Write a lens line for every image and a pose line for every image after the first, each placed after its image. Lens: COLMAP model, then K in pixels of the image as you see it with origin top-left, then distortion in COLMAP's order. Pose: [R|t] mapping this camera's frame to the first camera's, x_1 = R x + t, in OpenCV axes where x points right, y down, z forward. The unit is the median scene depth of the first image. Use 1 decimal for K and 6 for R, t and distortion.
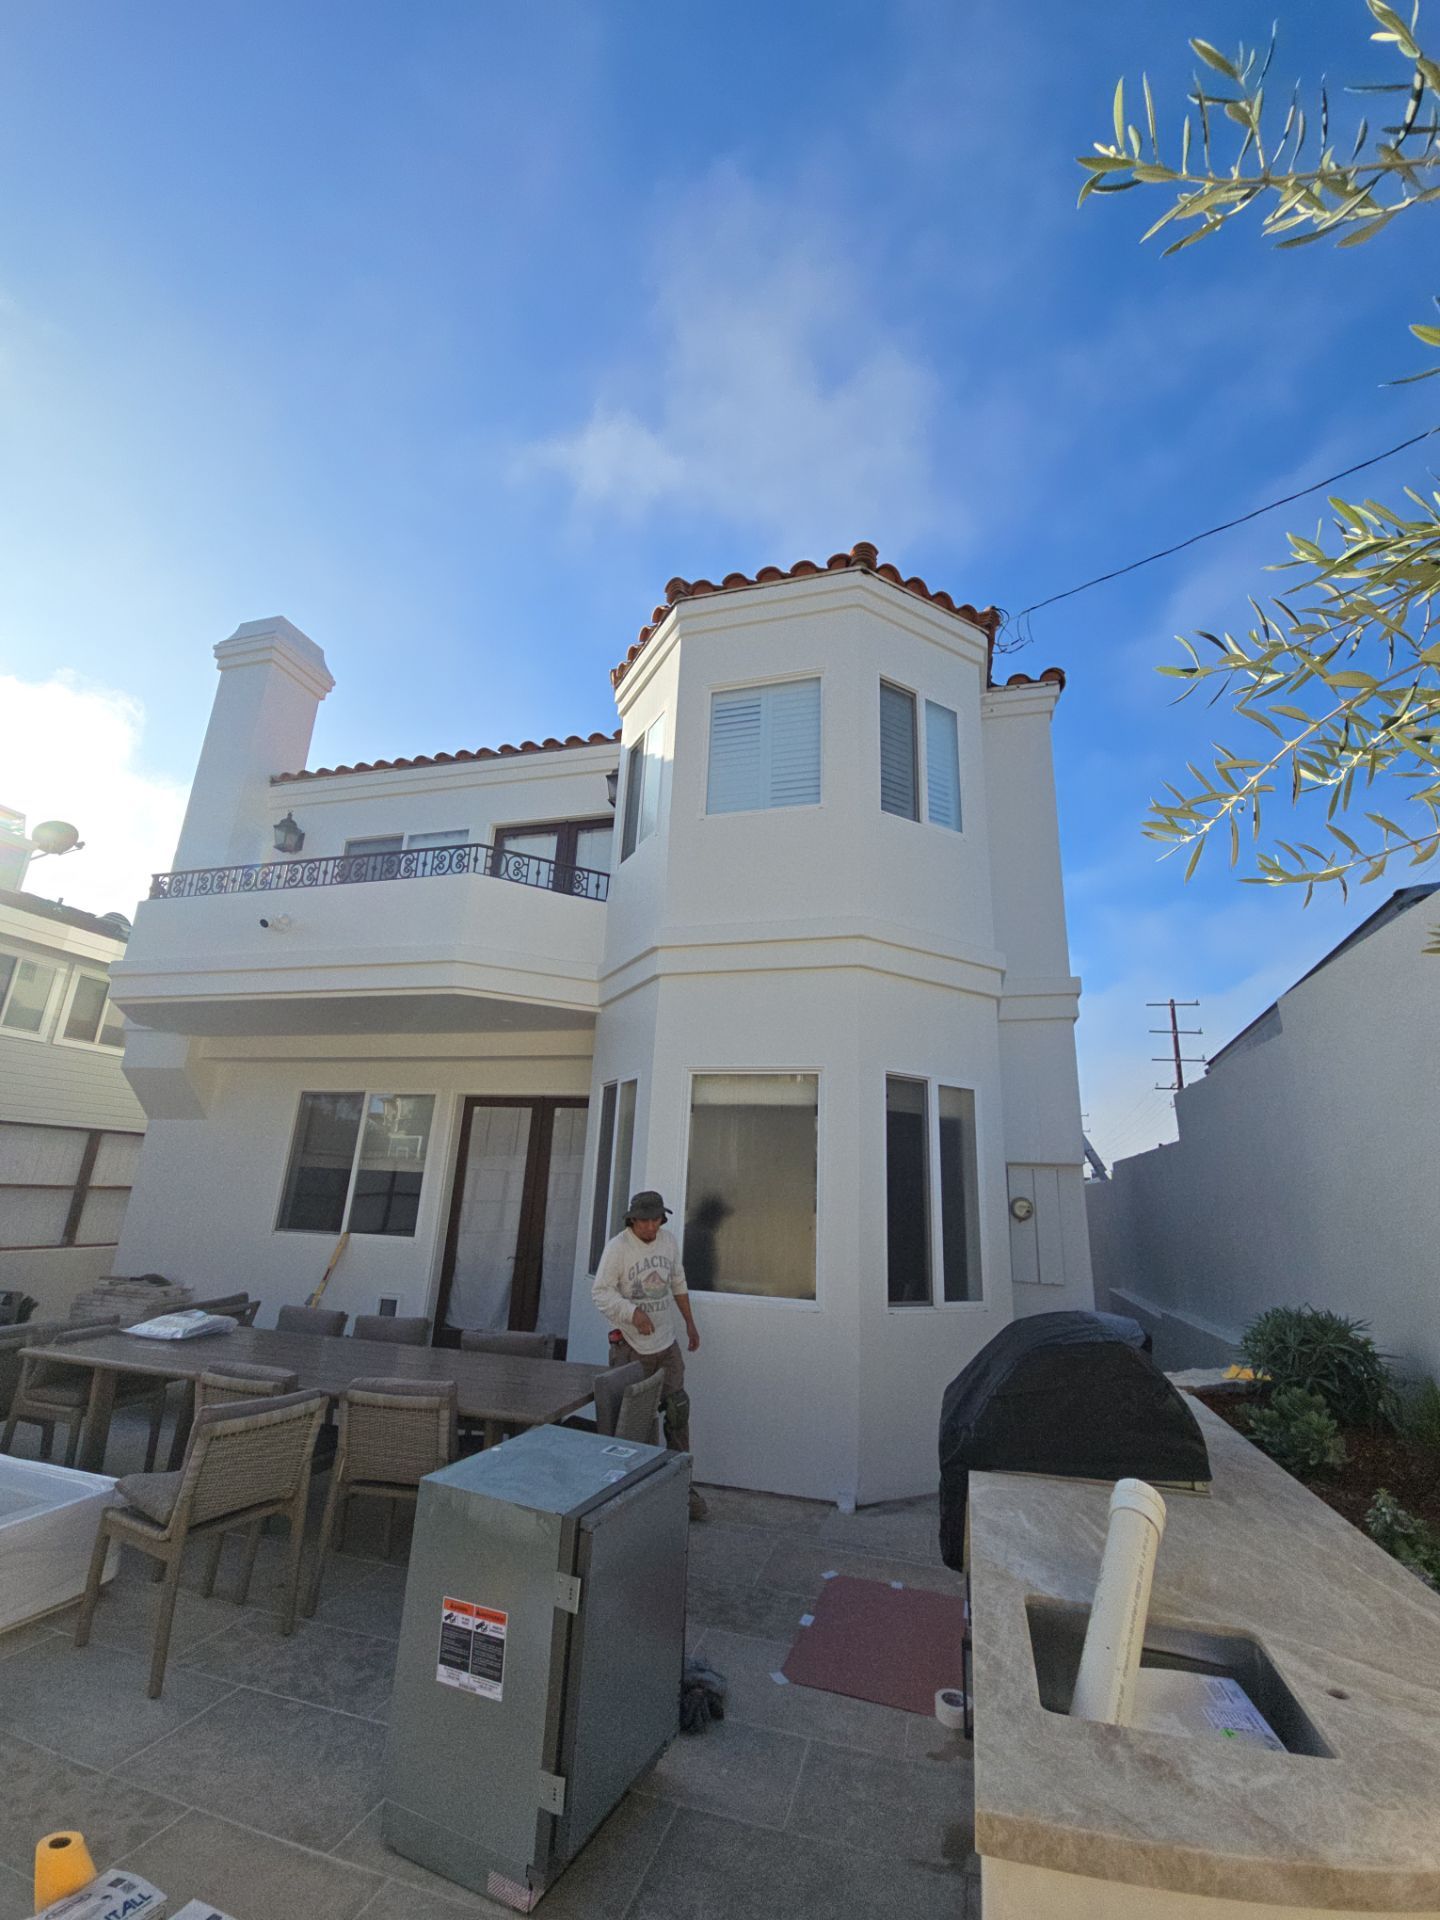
lens RADIAL K [[782.3, 0, 720.2], [0, 782.3, 960.2], [0, 0, 1]] dist [0.002575, 0.000031]
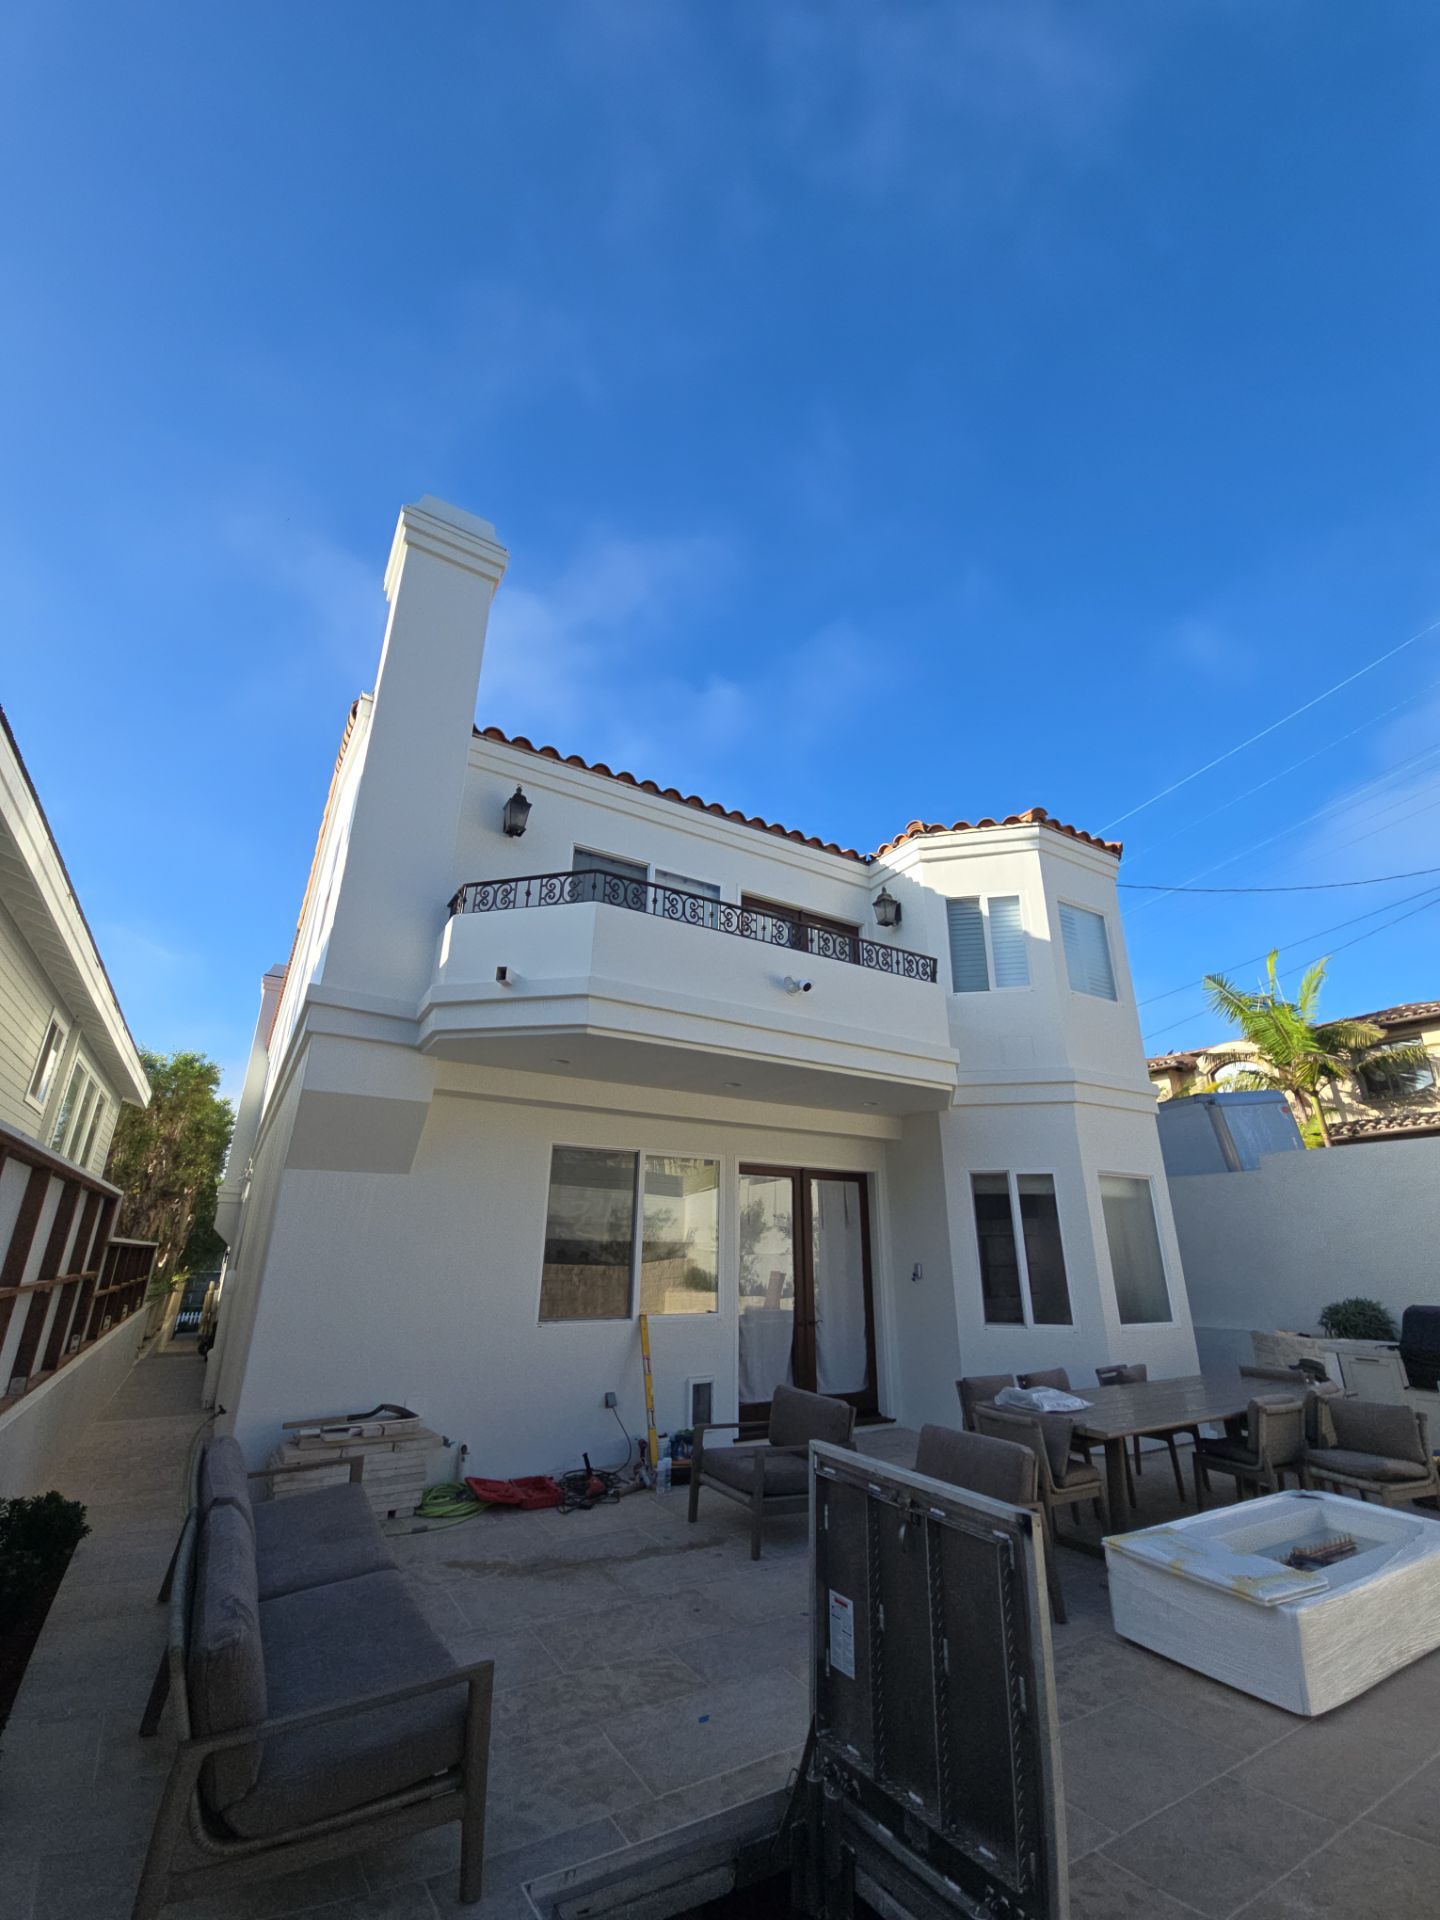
lens RADIAL K [[786.0, 0, 725.1], [0, 786.0, 967.3], [0, 0, 1]] dist [0.000035, 0.000041]
pose [[0.669287, 0.216488, 0.710765, -1.032391], [-0.196156, 0.974155, -0.112003, 0.042489], [-0.716643, -0.064459, 0.694455, 0.313272]]
